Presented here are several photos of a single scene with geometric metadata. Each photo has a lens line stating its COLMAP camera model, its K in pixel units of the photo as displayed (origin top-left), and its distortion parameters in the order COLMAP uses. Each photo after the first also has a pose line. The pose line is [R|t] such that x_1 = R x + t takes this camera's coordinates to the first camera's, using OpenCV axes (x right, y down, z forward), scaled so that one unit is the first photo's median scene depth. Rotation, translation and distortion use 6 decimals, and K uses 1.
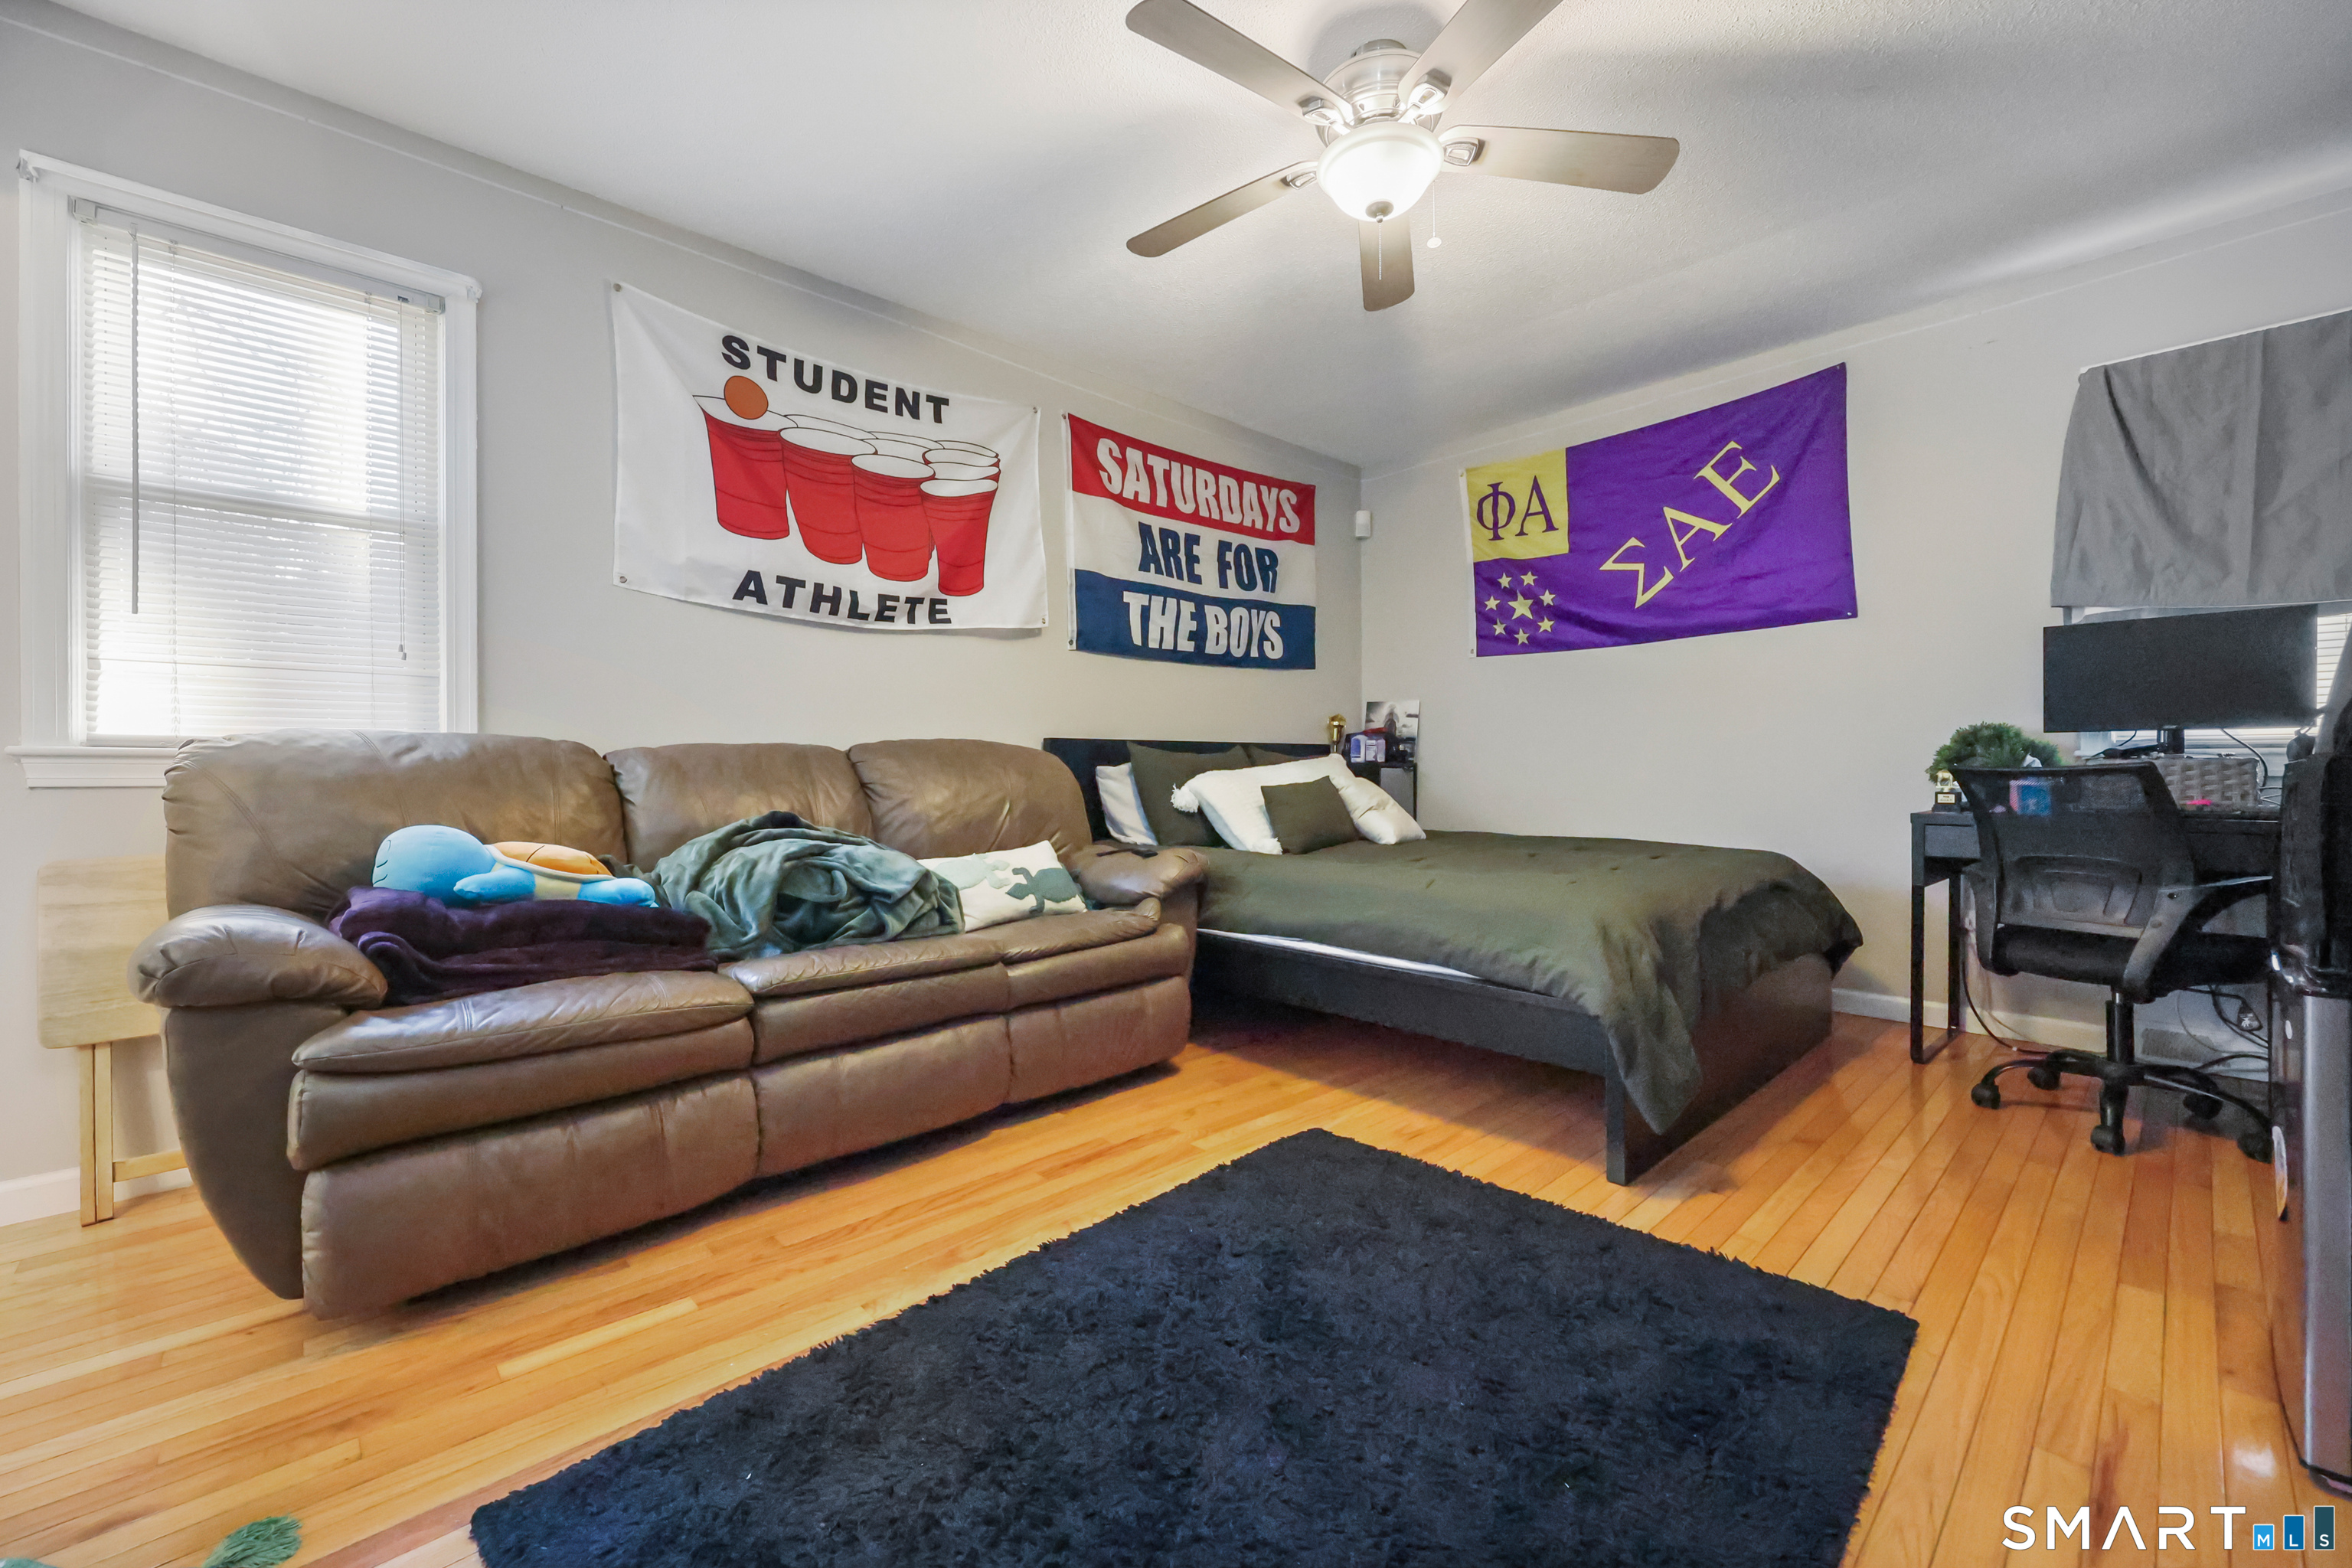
lens RADIAL K [[947.9, 0, 1188.6], [0, 947.9, 776.1], [0, 0, 1]] dist [-0.000864, -0.000072]
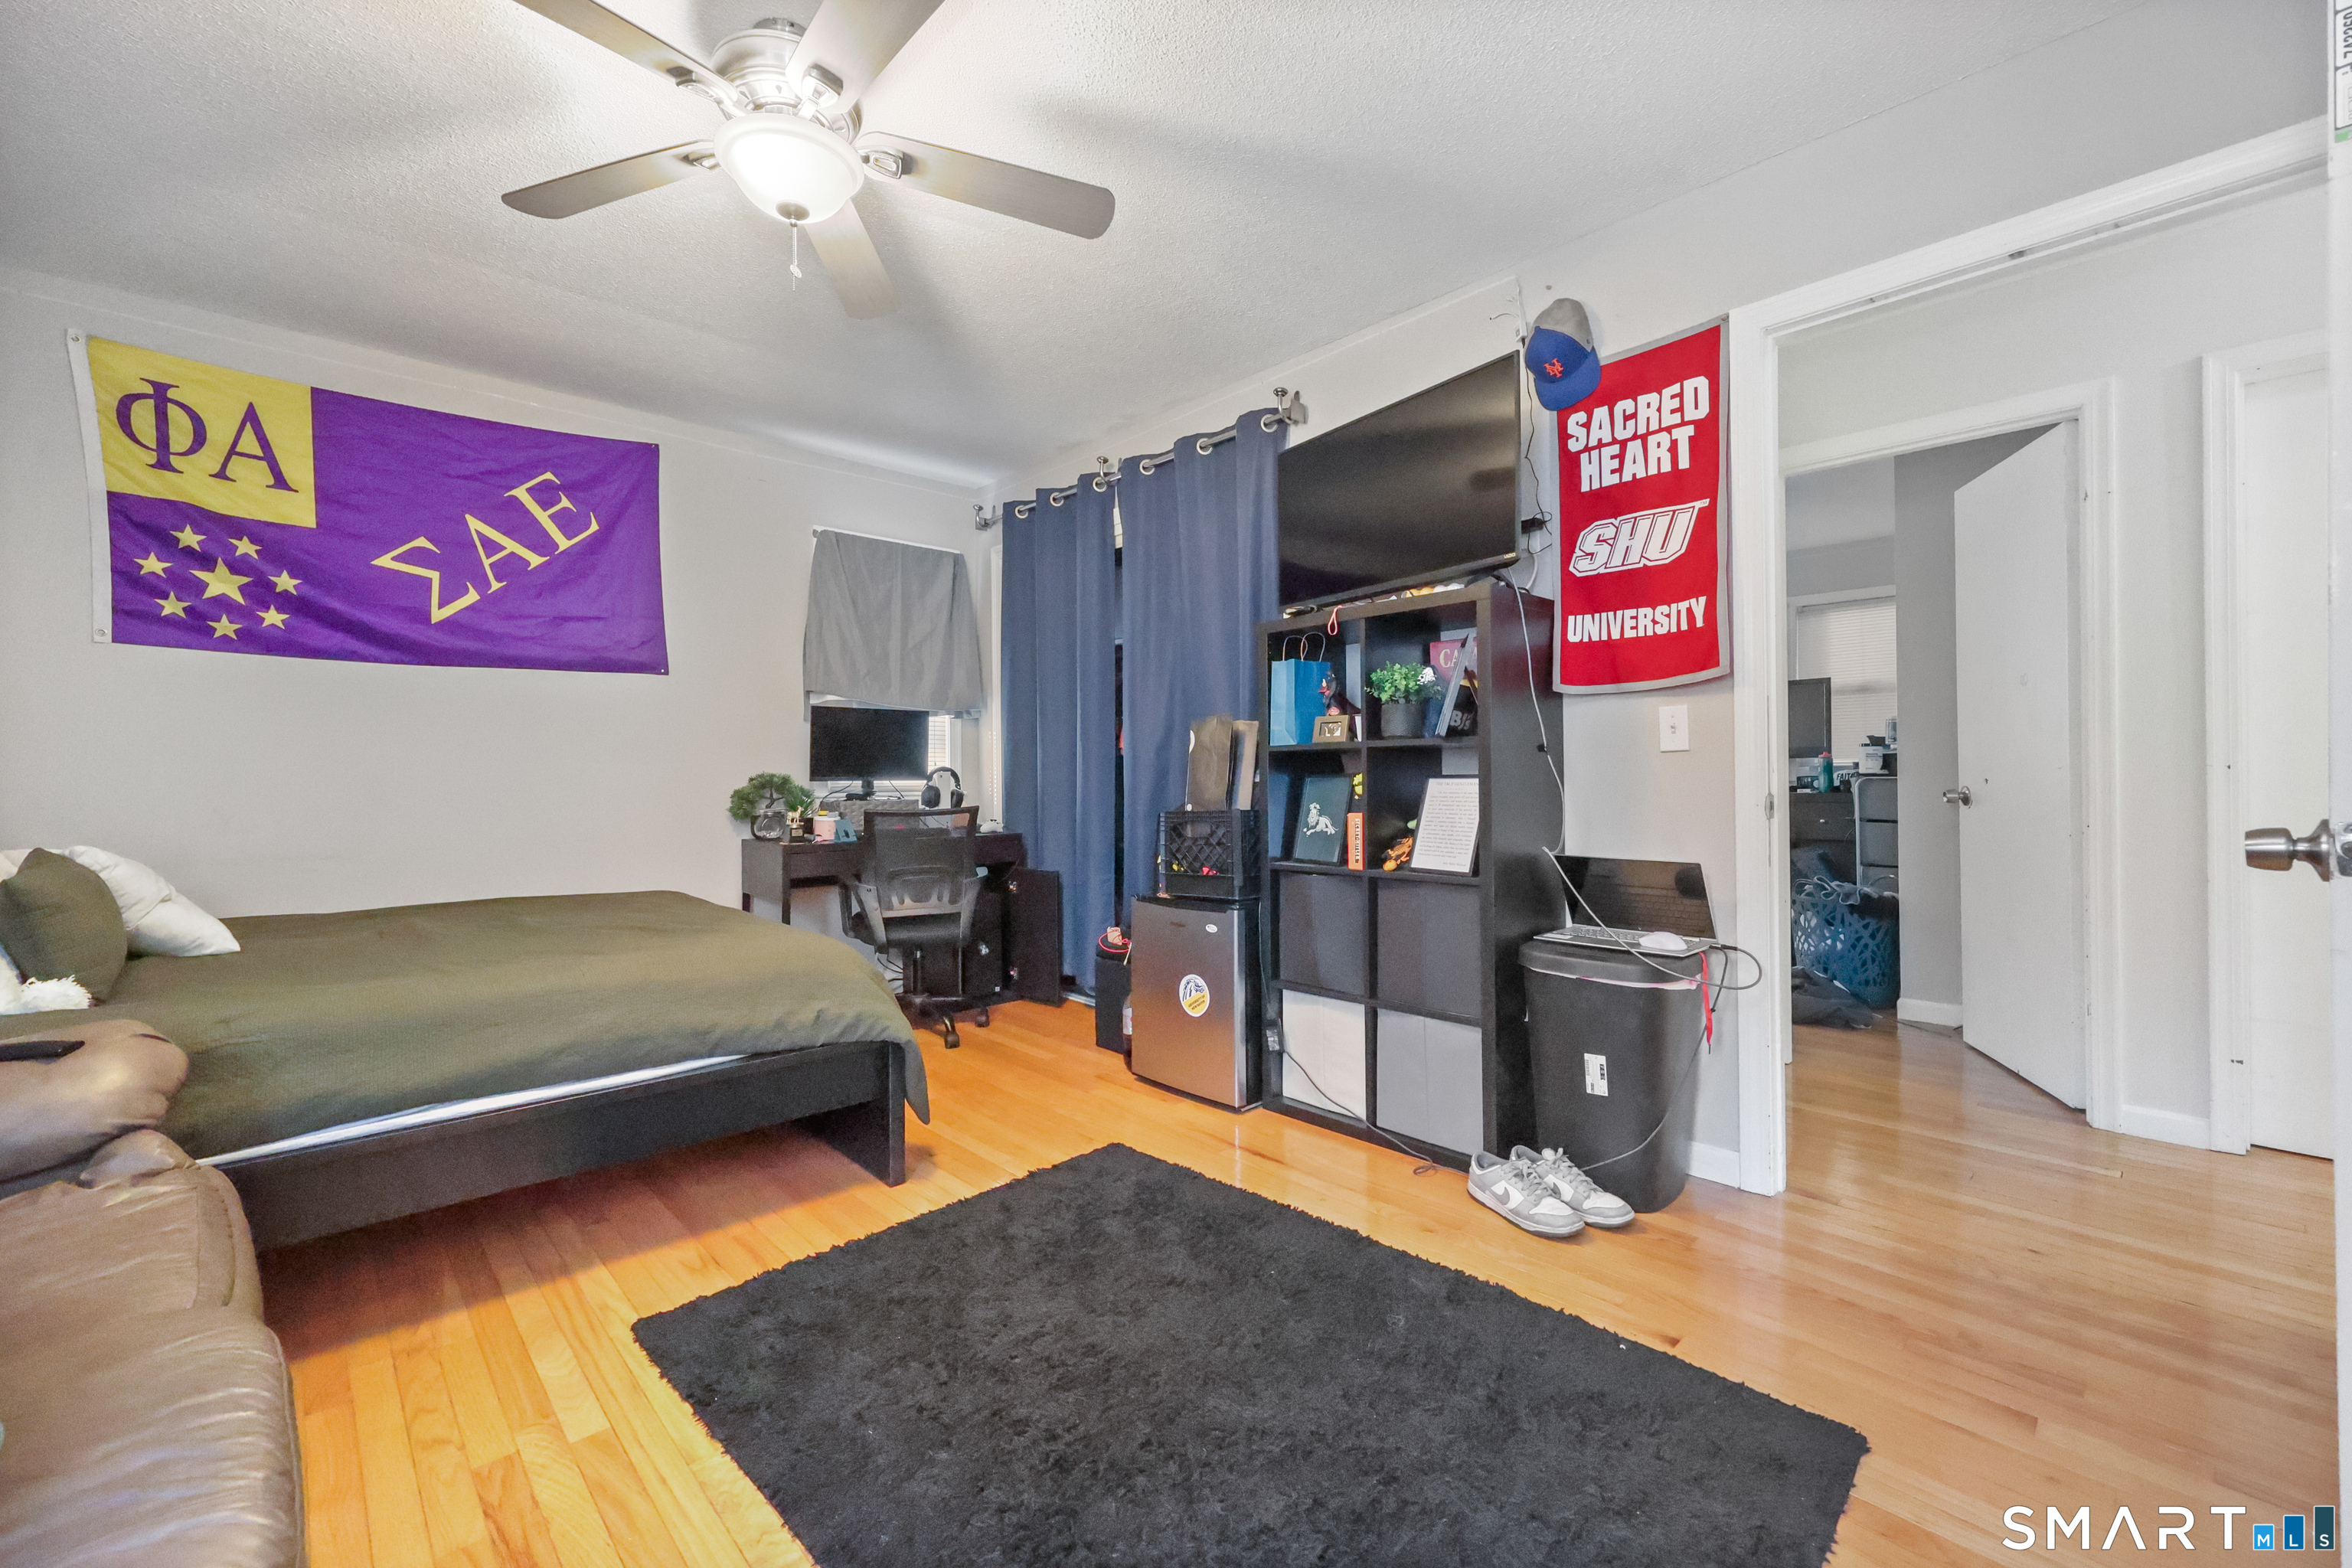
lens RADIAL K [[947.9, 0, 1188.6], [0, 947.9, 776.1], [0, 0, 1]] dist [-0.000864, -0.000072]
pose [[0.001760, 0.004933, 0.999986, -0.379453], [0.011639, 0.999920, -0.004953, -0.031170], [-0.999931, 0.011648, 0.001702, 0.344141]]
